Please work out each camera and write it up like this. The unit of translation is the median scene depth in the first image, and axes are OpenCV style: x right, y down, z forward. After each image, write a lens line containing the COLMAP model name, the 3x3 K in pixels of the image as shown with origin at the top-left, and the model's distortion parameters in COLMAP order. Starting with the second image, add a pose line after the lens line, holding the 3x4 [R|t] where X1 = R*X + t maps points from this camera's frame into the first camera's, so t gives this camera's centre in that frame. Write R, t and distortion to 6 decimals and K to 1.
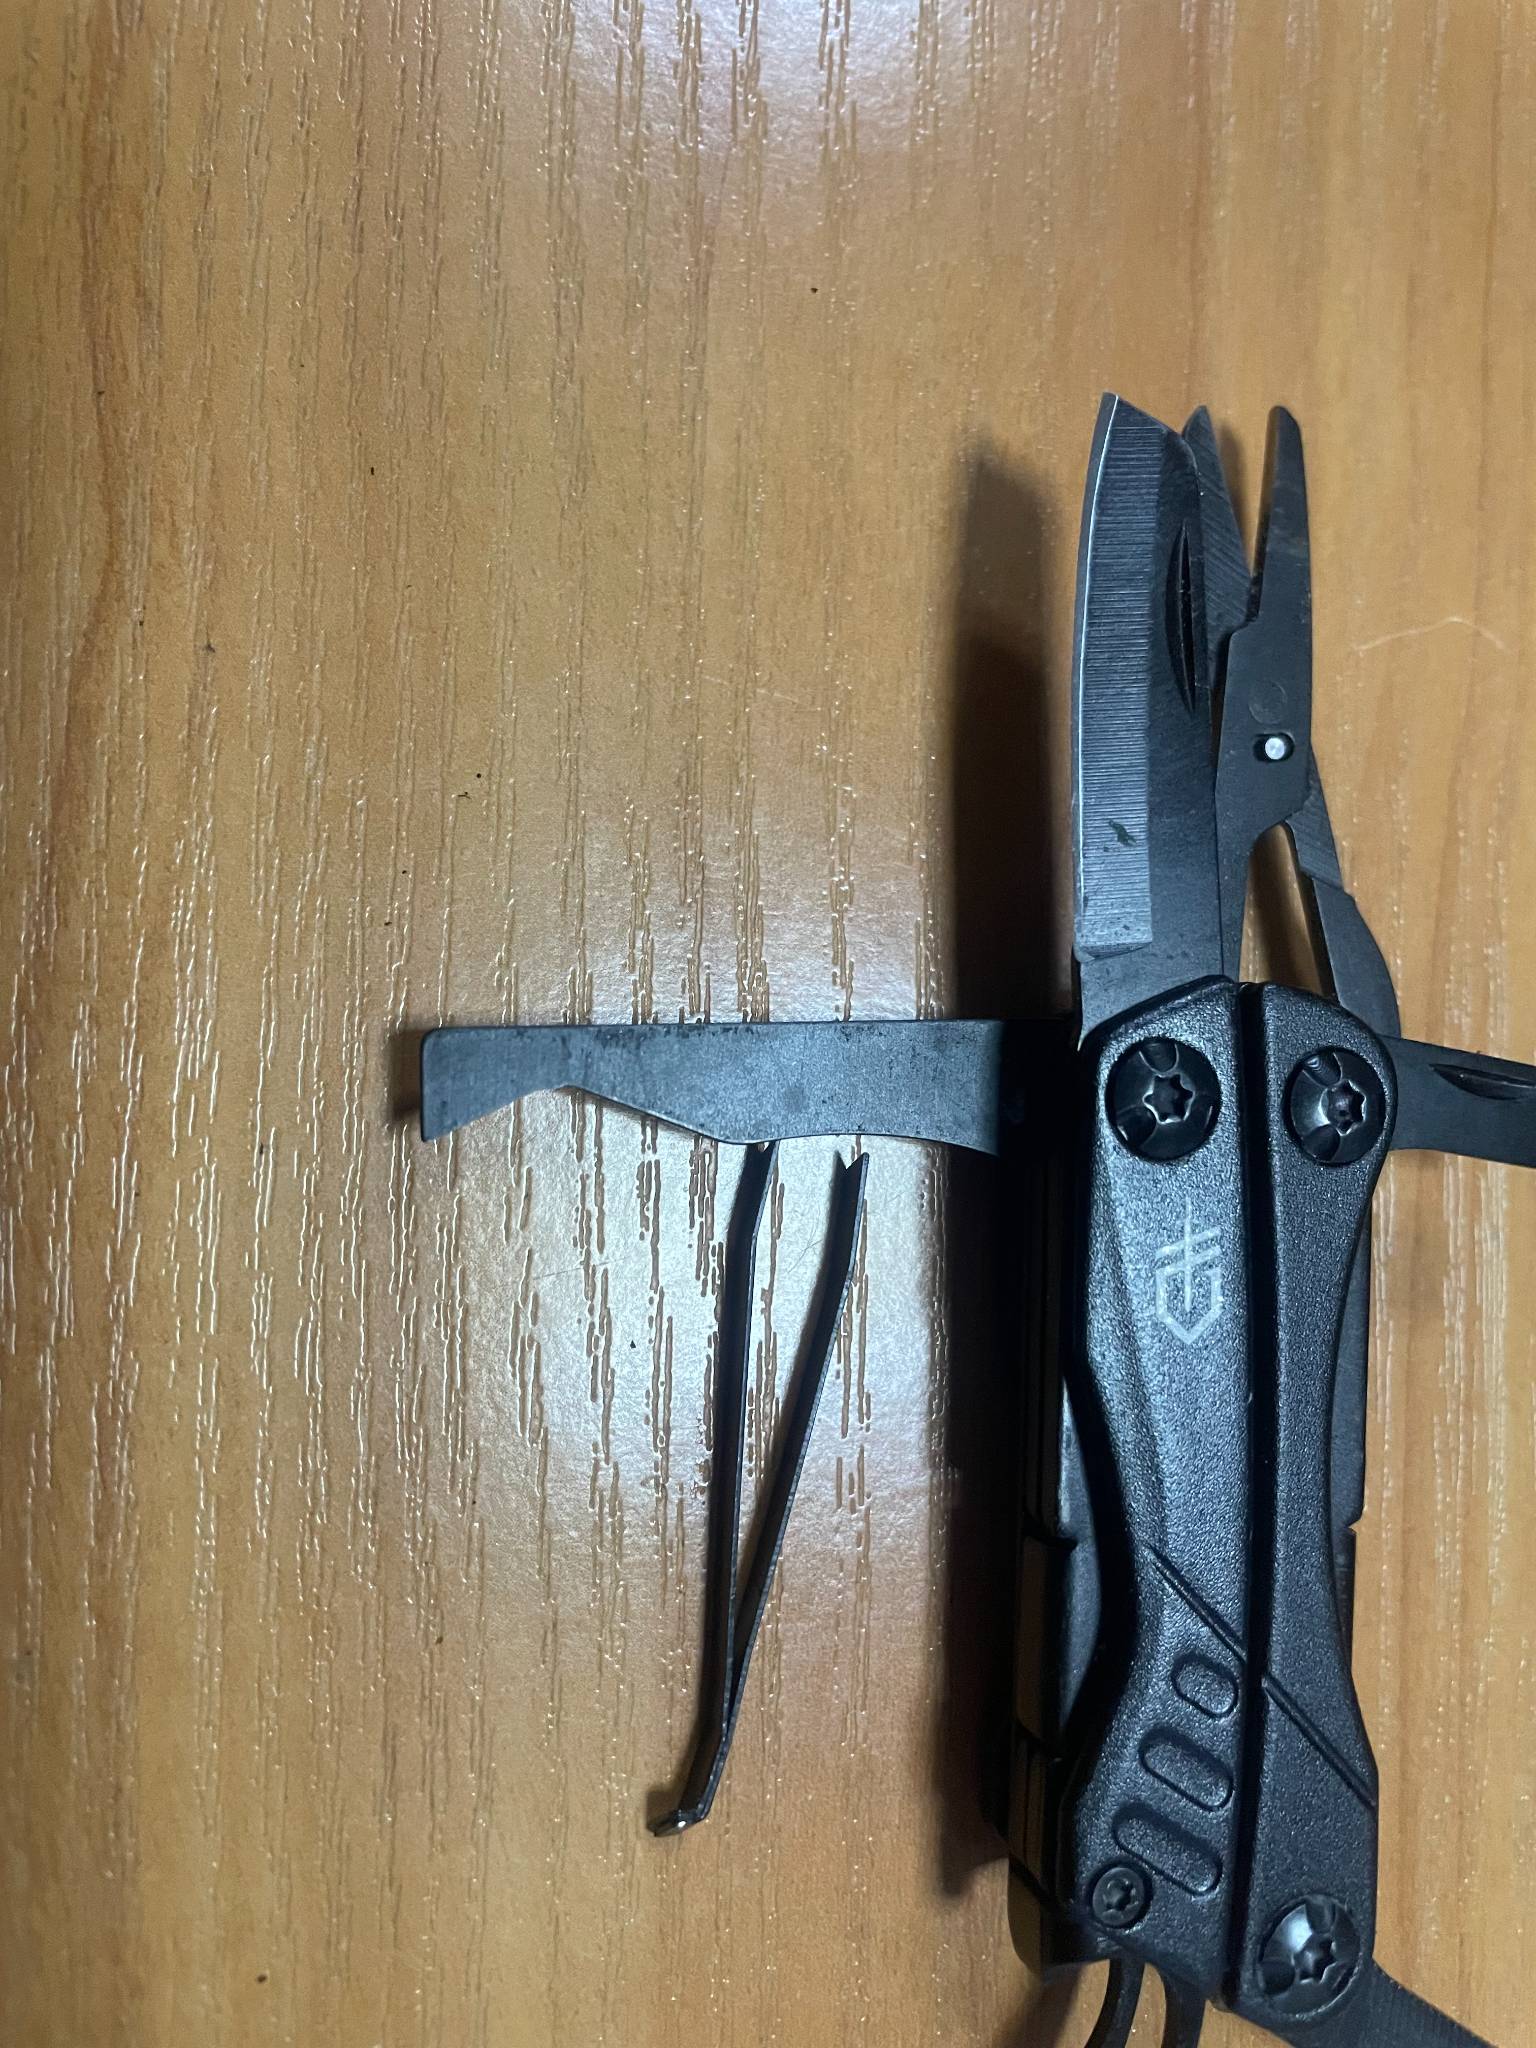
lens RADIAL K [[1654.5, 0, 776.7], [0, 1654.5, 1013.5], [0, 0, 1]] dist [0.035649, -0.124641]
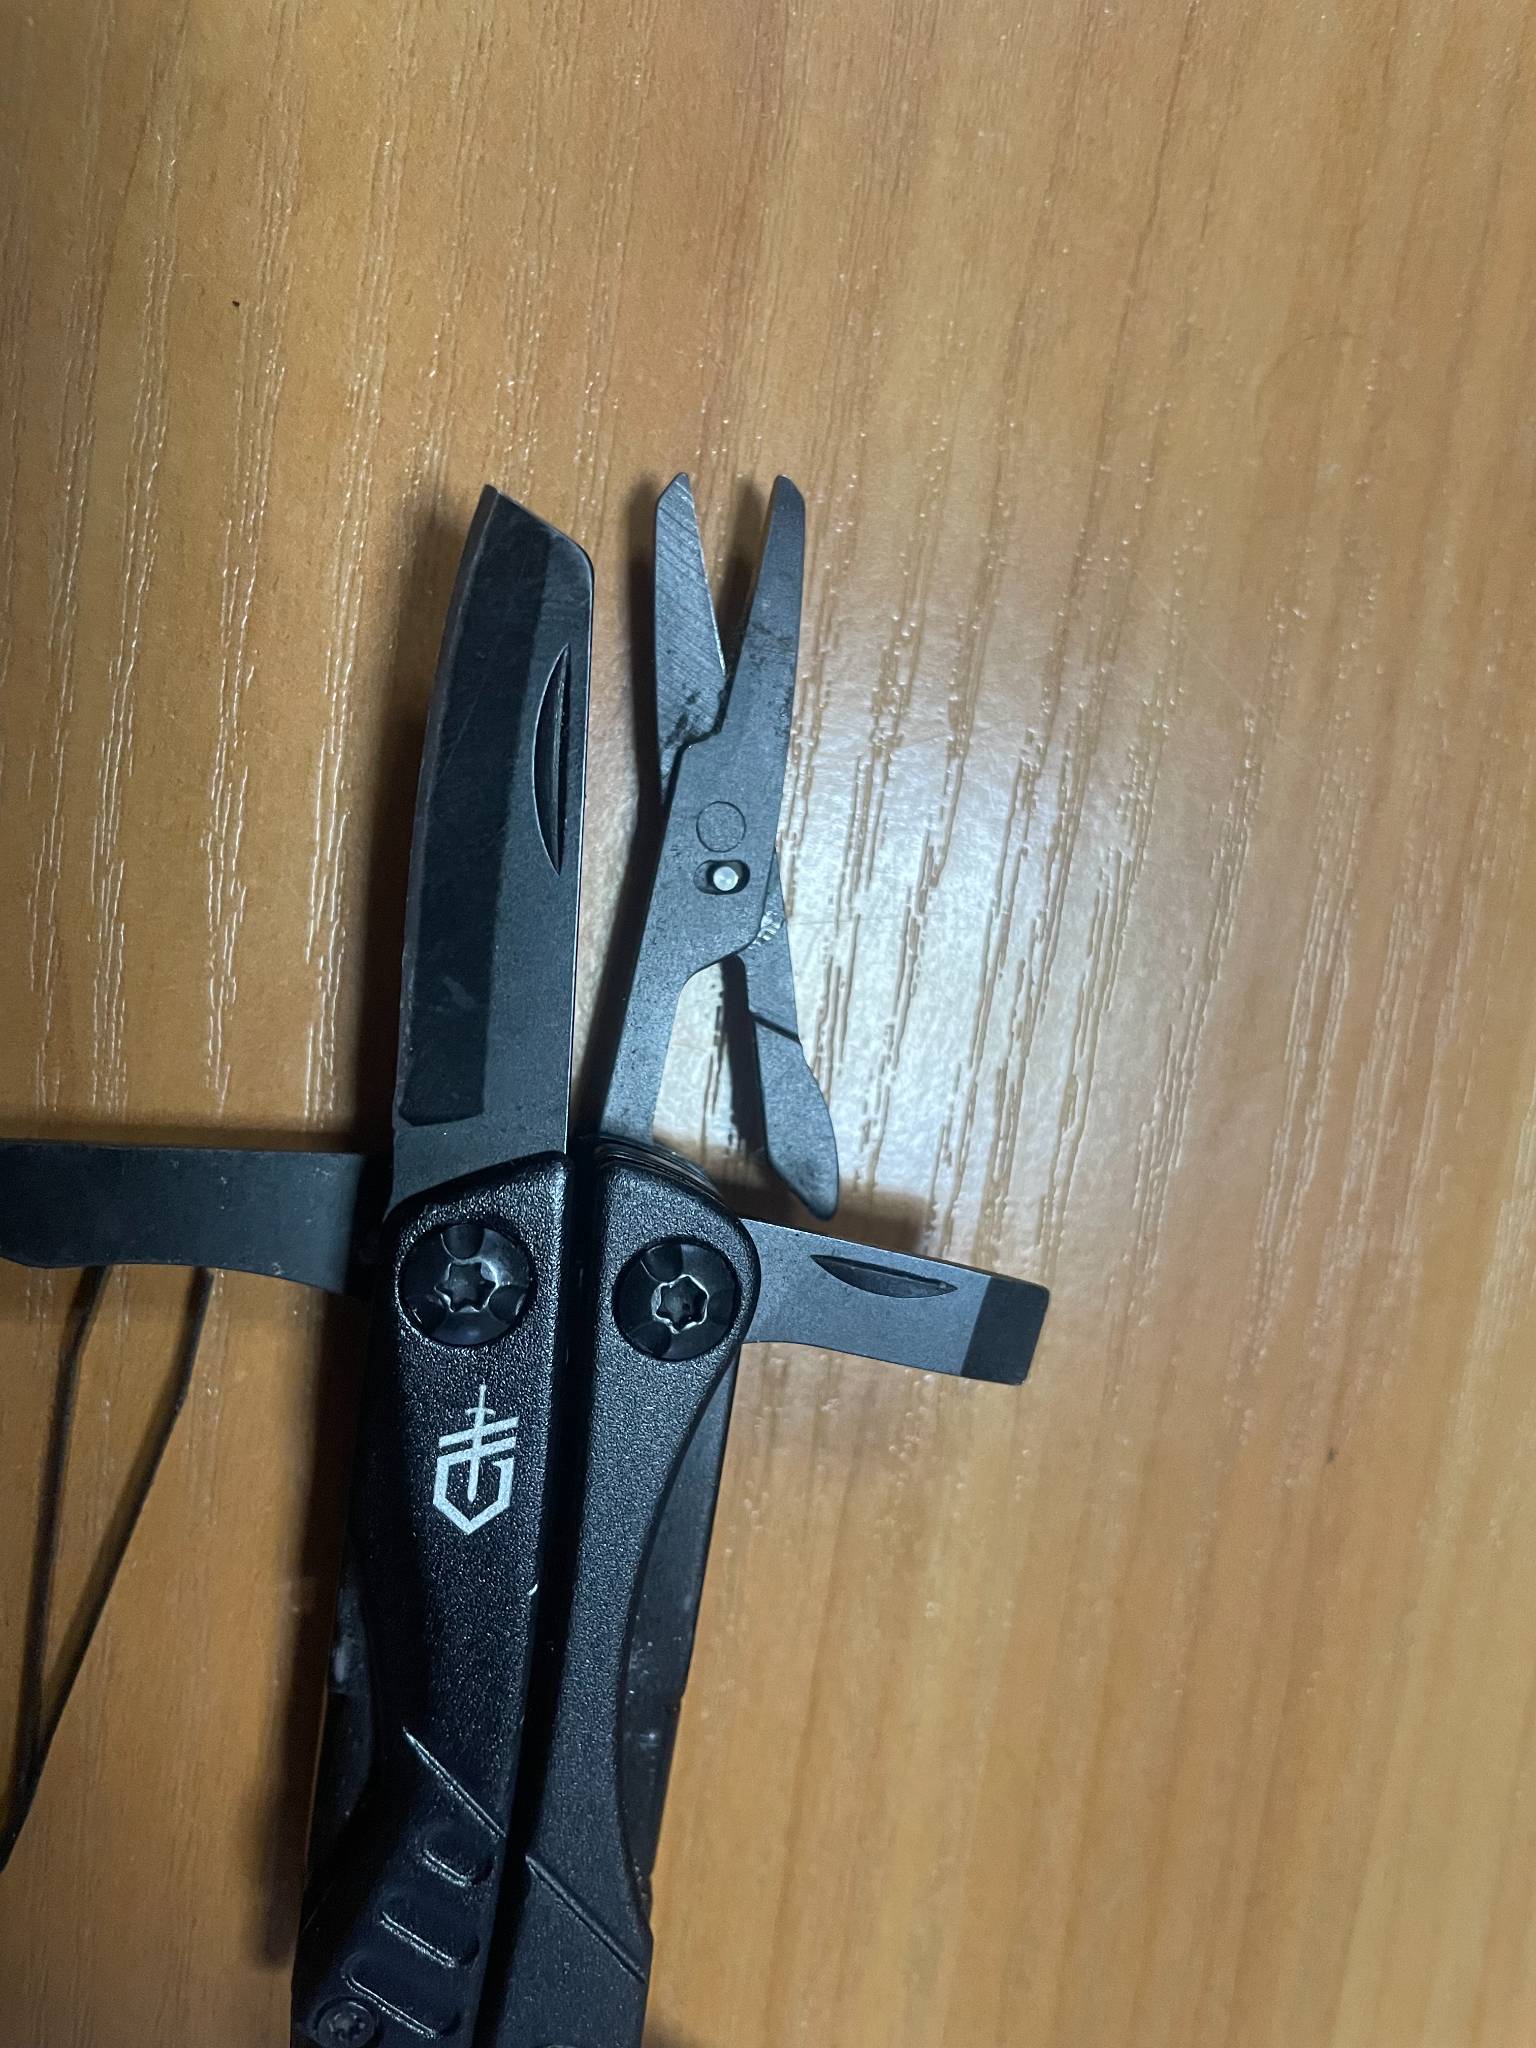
lens RADIAL K [[1670.9, 0, 808.2], [0, 1670.9, 1038.9], [0, 0, 1]] dist [0.024941, -0.104918]
pose [[0.991176, 0.117780, -0.060817, 0.450929], [-0.105397, 0.978502, 0.177270, -0.263361], [0.080389, -0.169295, 0.982281, 0.105725]]
